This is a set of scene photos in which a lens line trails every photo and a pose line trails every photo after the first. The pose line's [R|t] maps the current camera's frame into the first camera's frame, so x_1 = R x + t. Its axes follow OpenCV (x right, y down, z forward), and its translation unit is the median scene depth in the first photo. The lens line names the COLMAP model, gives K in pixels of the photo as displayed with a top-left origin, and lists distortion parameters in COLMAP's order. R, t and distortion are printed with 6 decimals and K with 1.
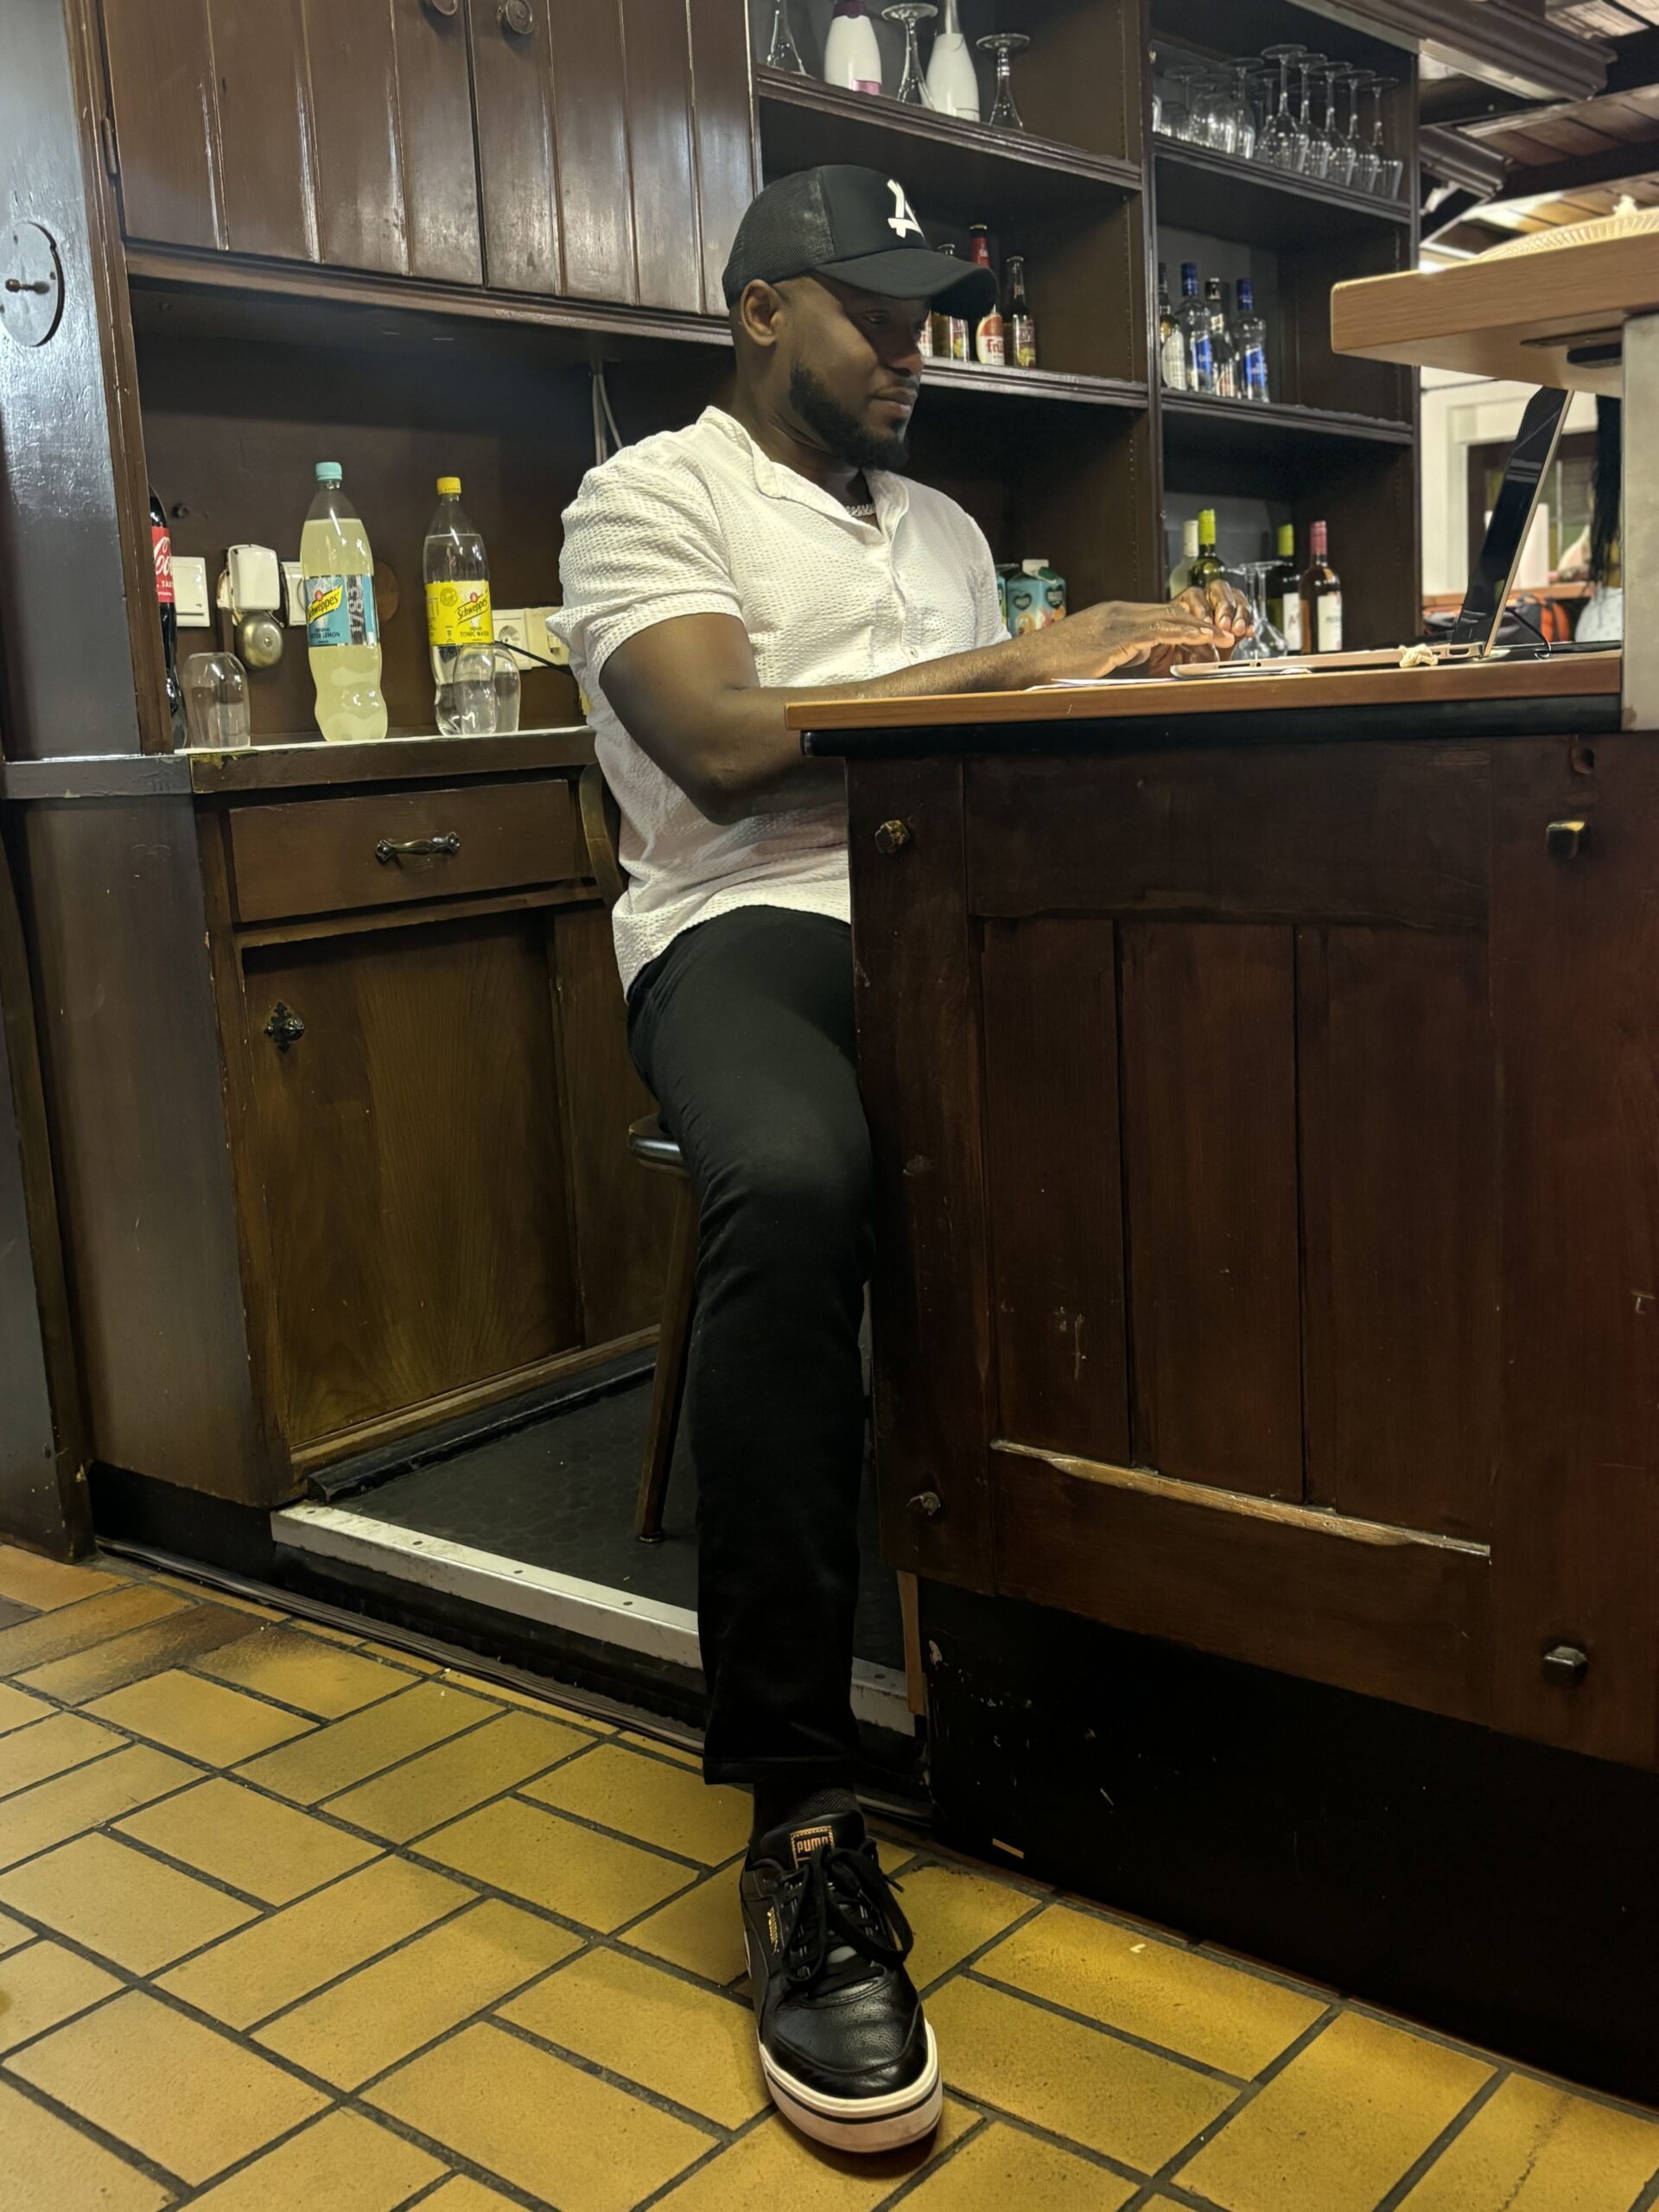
lens RADIAL K [[2276.9, 0, 829.5], [0, 2276.9, 1106.0], [0, 0, 1]] dist [0.046006, -0.129631]
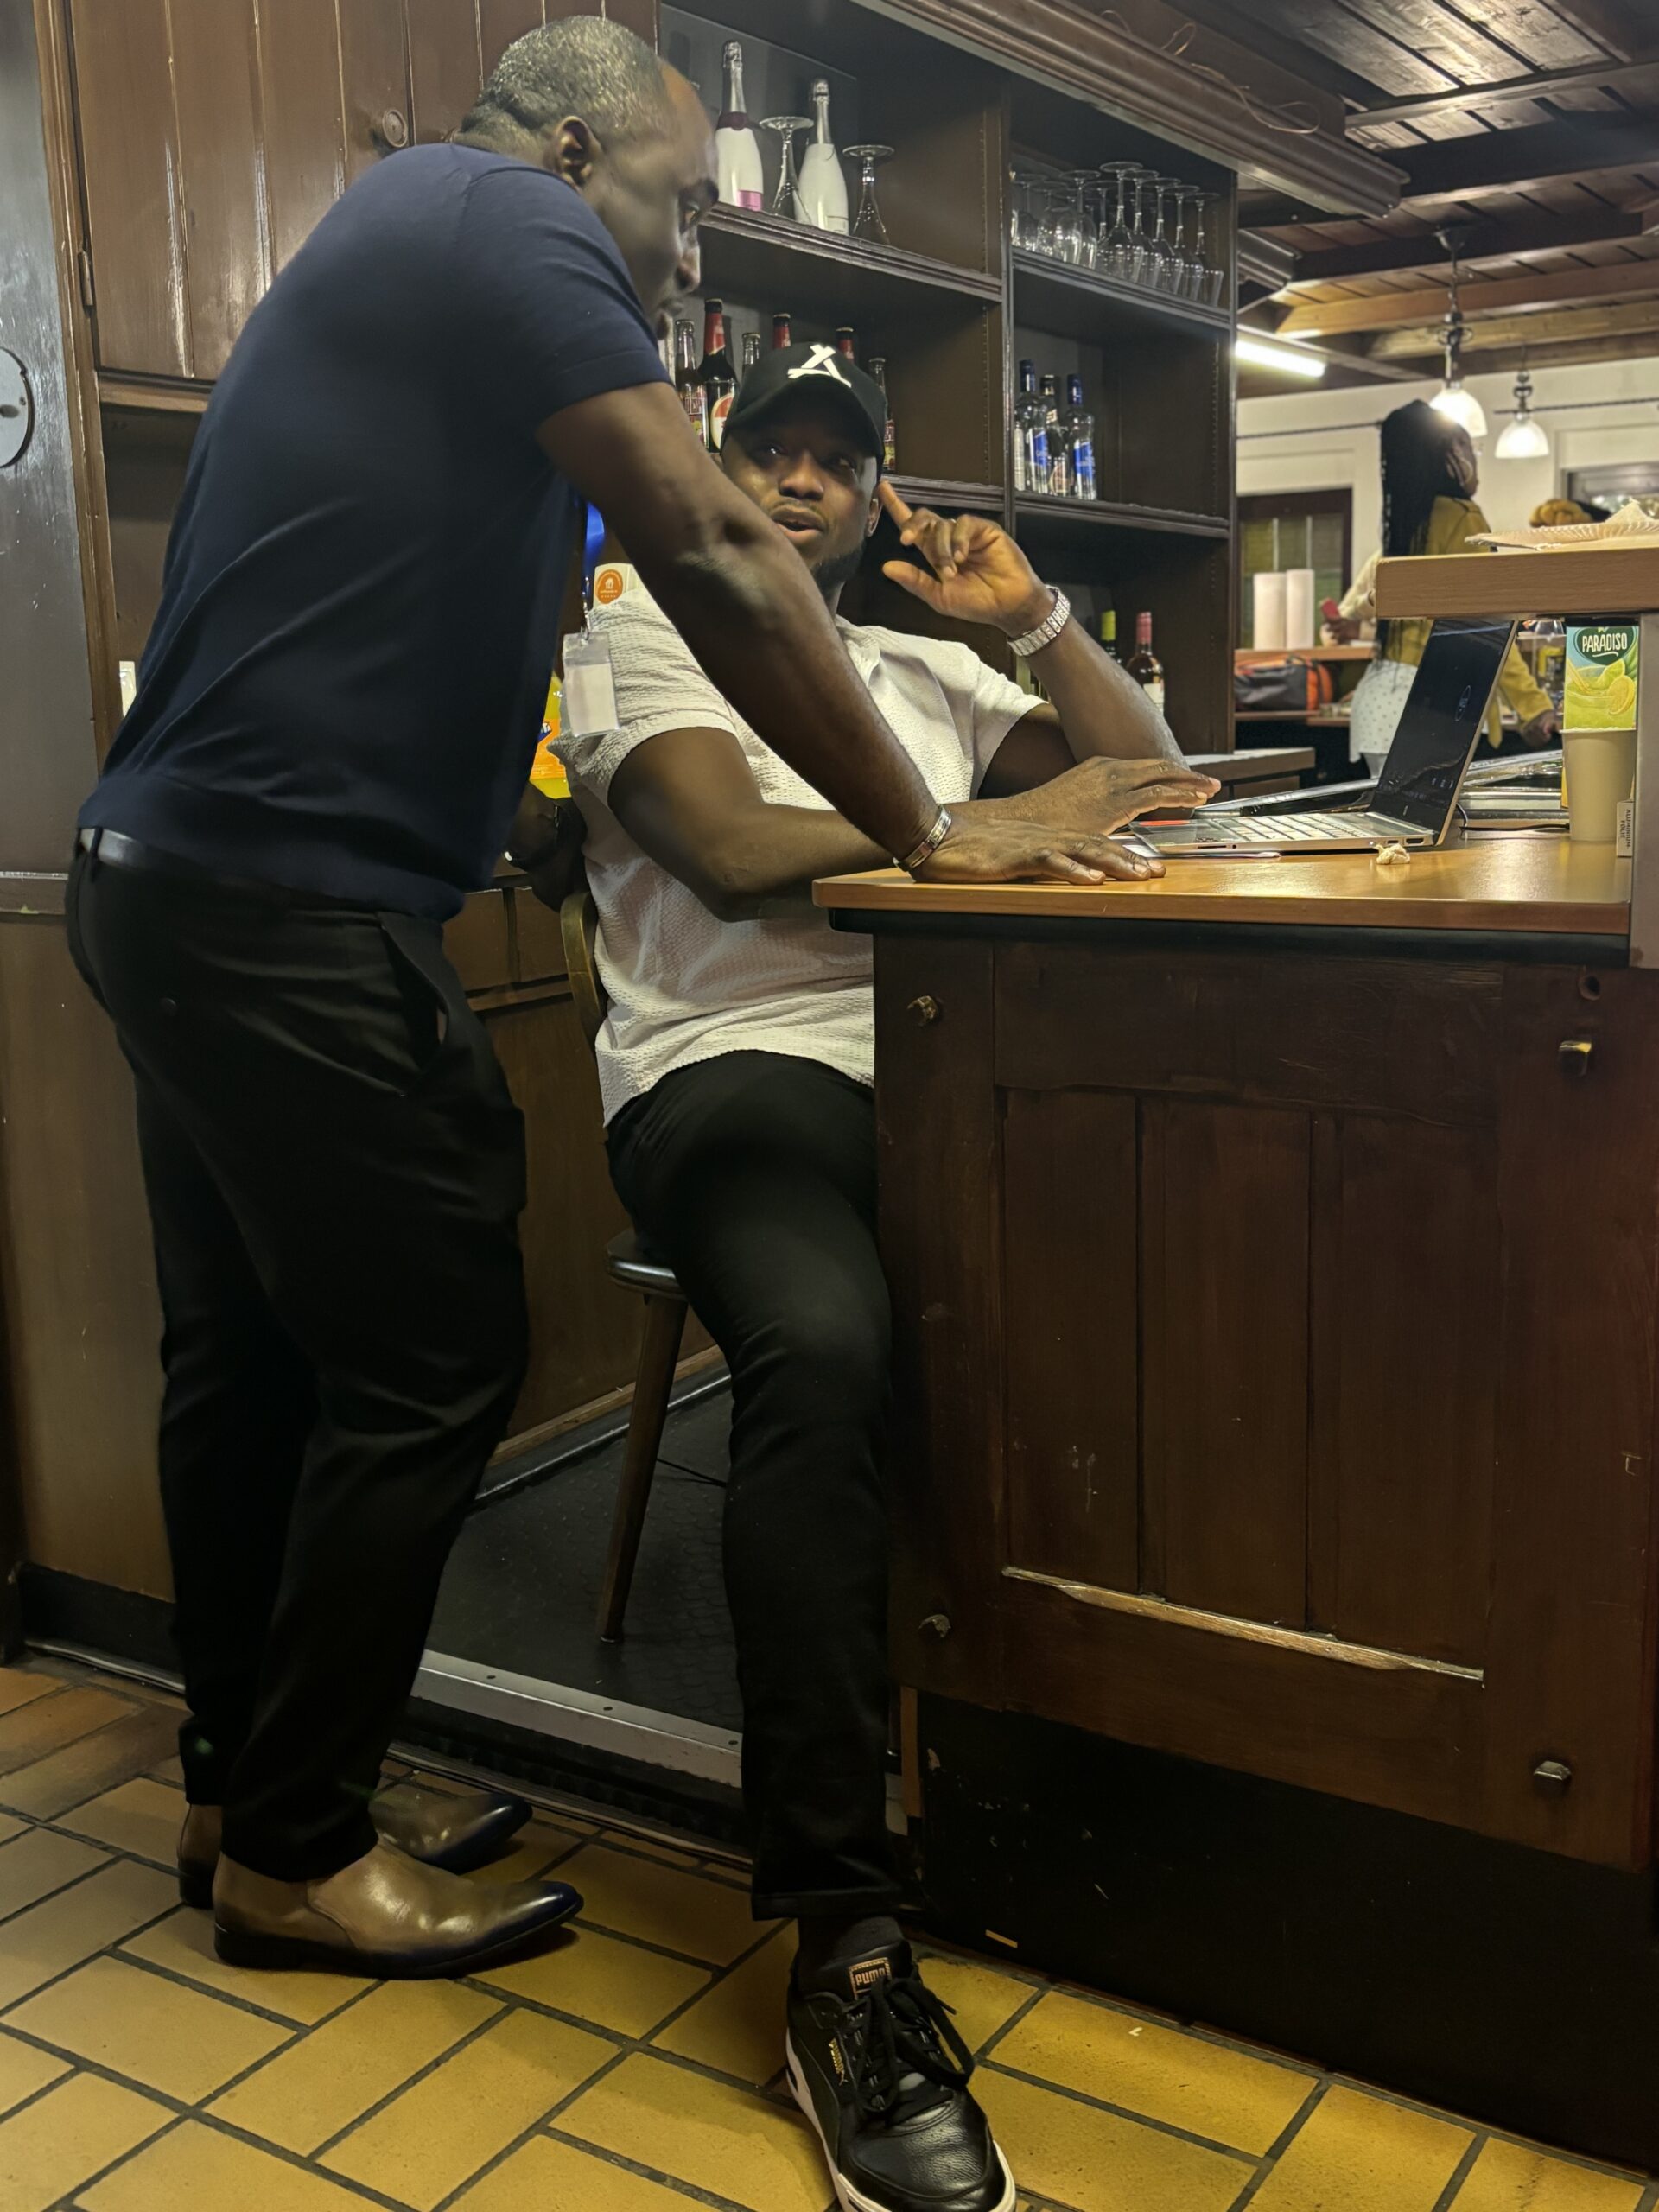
lens RADIAL K [[2285.0, 0, 829.5], [0, 2285.0, 1106.0], [0, 0, 1]] dist [0.008715, -0.007690]
pose [[0.991788, 0.003650, 0.127844, -0.144001], [-0.004269, 0.999980, 0.004564, -0.073630], [-0.127825, -0.005073, 0.991784, -0.057910]]
